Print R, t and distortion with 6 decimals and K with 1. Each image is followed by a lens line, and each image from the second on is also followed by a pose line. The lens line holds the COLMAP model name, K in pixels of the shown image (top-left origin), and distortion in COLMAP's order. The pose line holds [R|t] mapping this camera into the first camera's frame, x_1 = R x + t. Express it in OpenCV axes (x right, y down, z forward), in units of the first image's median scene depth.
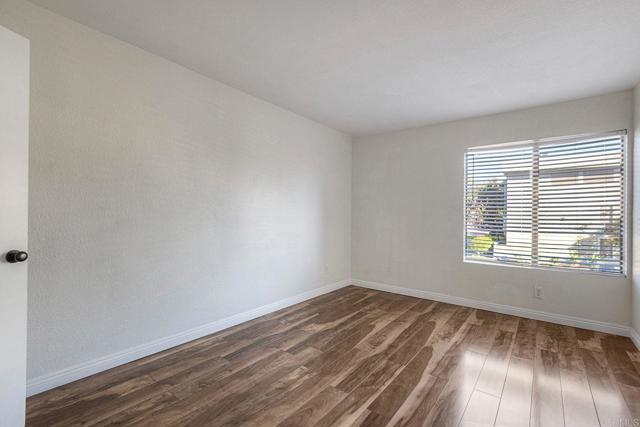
lens RADIAL K [[290.8, 0, 328.6], [0, 290.8, 209.9], [0, 0, 1]] dist [-0.000052, 0.000059]
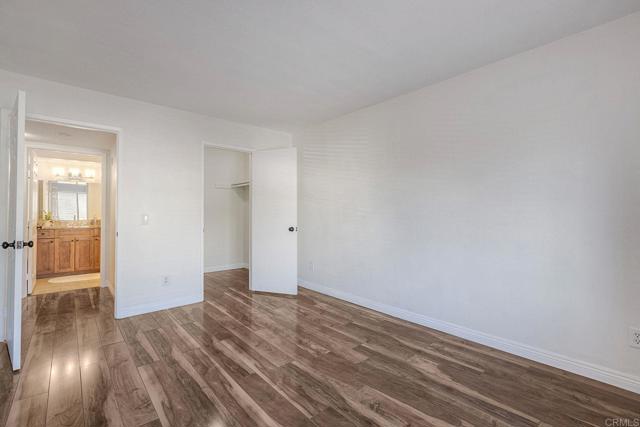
lens RADIAL K [[285.1, 0, 323.4], [0, 285.1, 209.3], [0, 0, 1]] dist [-0.000002, -0.000011]
pose [[-0.201206, -0.023365, -0.979270, 0.869939], [0.012321, 0.999576, -0.026381, 0.022854], [0.979471, -0.017374, -0.200833, 1.057303]]
